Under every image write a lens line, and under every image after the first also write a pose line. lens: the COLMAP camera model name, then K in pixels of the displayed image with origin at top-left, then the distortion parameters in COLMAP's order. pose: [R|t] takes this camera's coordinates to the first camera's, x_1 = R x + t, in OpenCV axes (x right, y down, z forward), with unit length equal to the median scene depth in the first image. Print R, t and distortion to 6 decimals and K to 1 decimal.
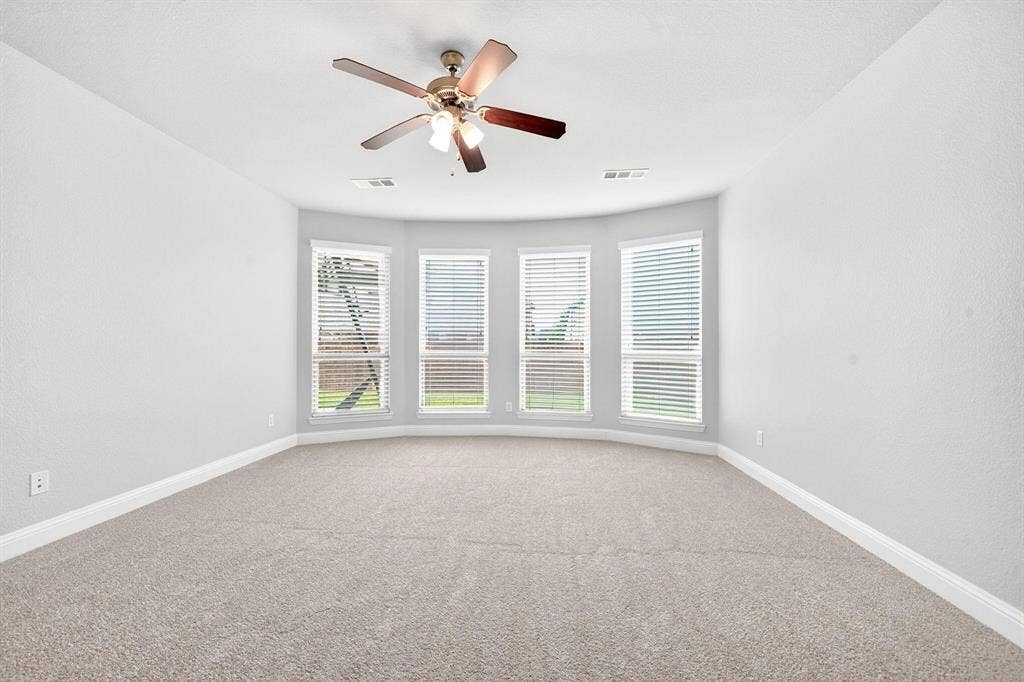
lens RADIAL K [[403.4, 0, 505.6], [0, 403.4, 339.8], [0, 0, 1]] dist [0.000129, -0.000082]
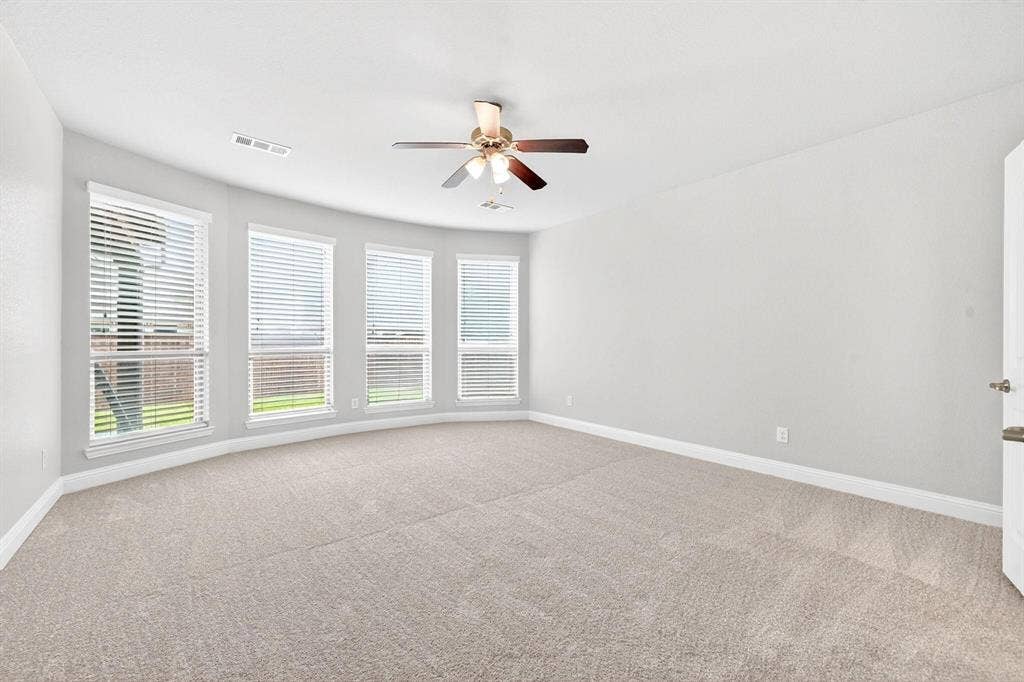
lens RADIAL K [[399.5, 0, 510.3], [0, 399.5, 344.5], [0, 0, 1]] dist [0.001331, 0.000136]
pose [[0.716874, -0.005136, 0.697184, -0.406318], [-0.011022, 0.999764, 0.018699, 0.001278], [-0.697116, -0.021089, 0.716648, 0.044371]]
